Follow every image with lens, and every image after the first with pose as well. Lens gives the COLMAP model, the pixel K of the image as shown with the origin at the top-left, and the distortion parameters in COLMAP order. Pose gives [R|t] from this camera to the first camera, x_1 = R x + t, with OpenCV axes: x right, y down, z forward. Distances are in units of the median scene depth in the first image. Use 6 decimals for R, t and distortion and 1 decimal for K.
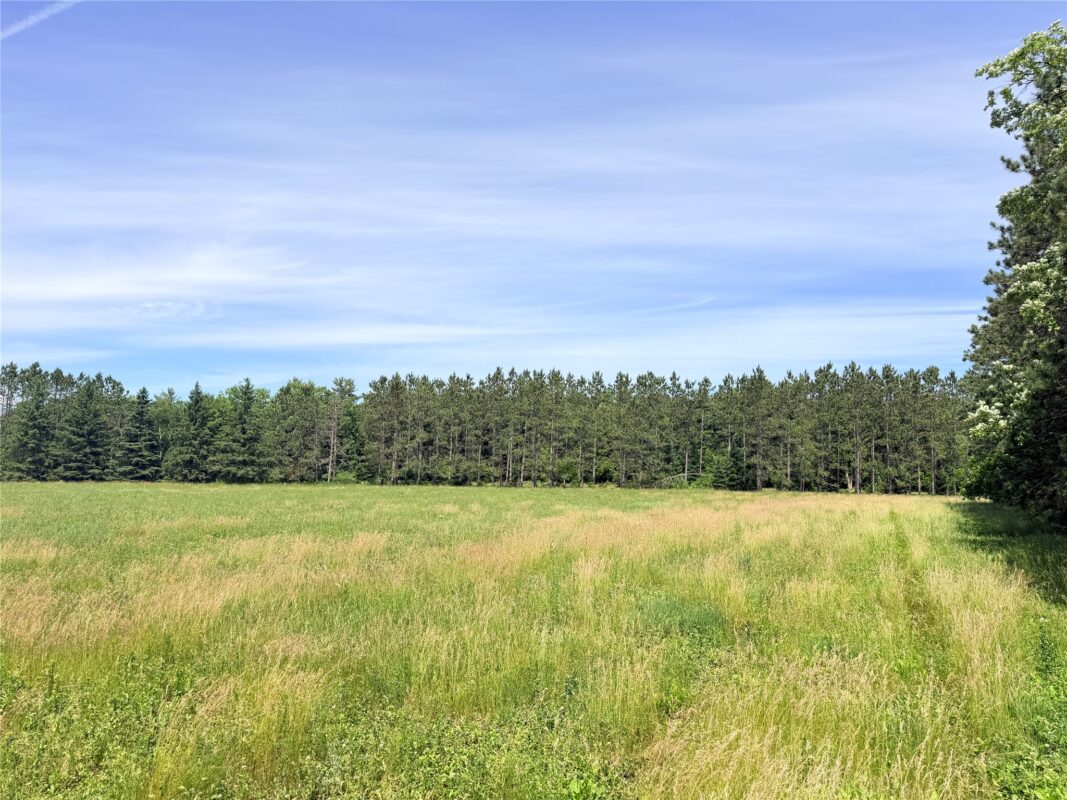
lens RADIAL K [[754.4, 0, 538.7], [0, 754.4, 405.9], [0, 0, 1]] dist [0.097398, -0.116756]
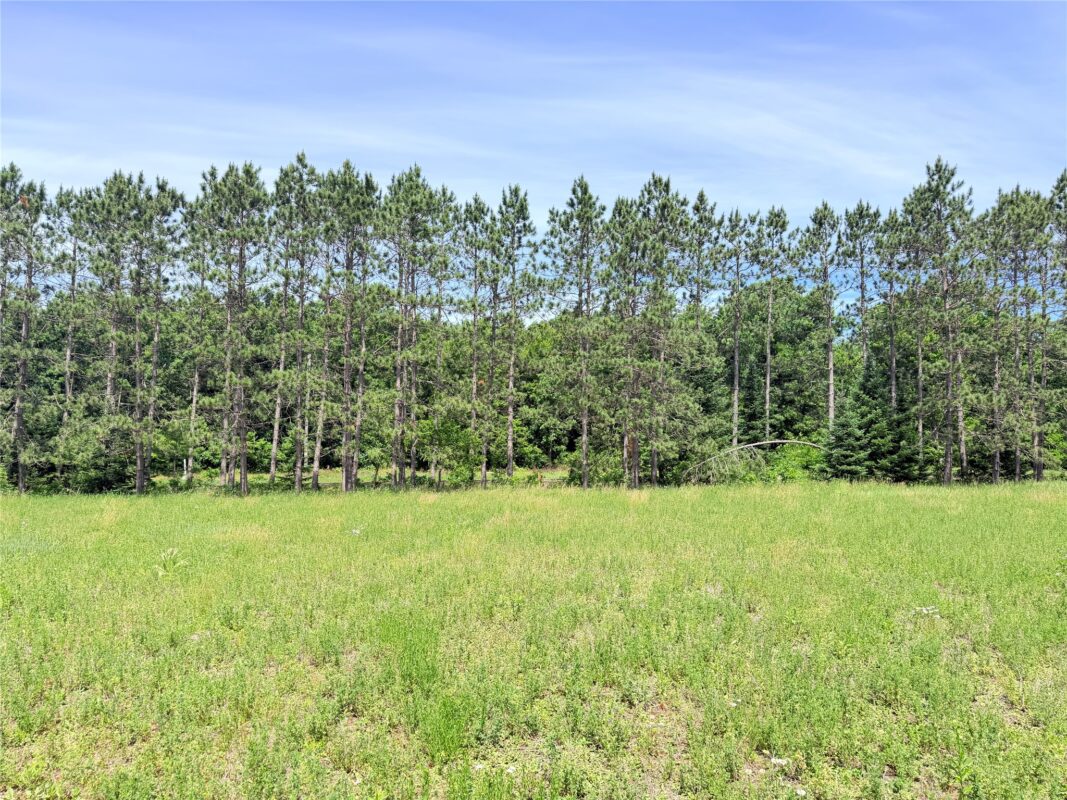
lens RADIAL K [[754.4, 0, 538.7], [0, 754.4, 405.9], [0, 0, 1]] dist [0.097398, -0.116756]
pose [[0.978923, -0.010081, 0.203980, 0.008814], [0.005926, 0.999763, 0.020967, 0.061866], [-0.204143, -0.019316, 0.978751, 0.633524]]
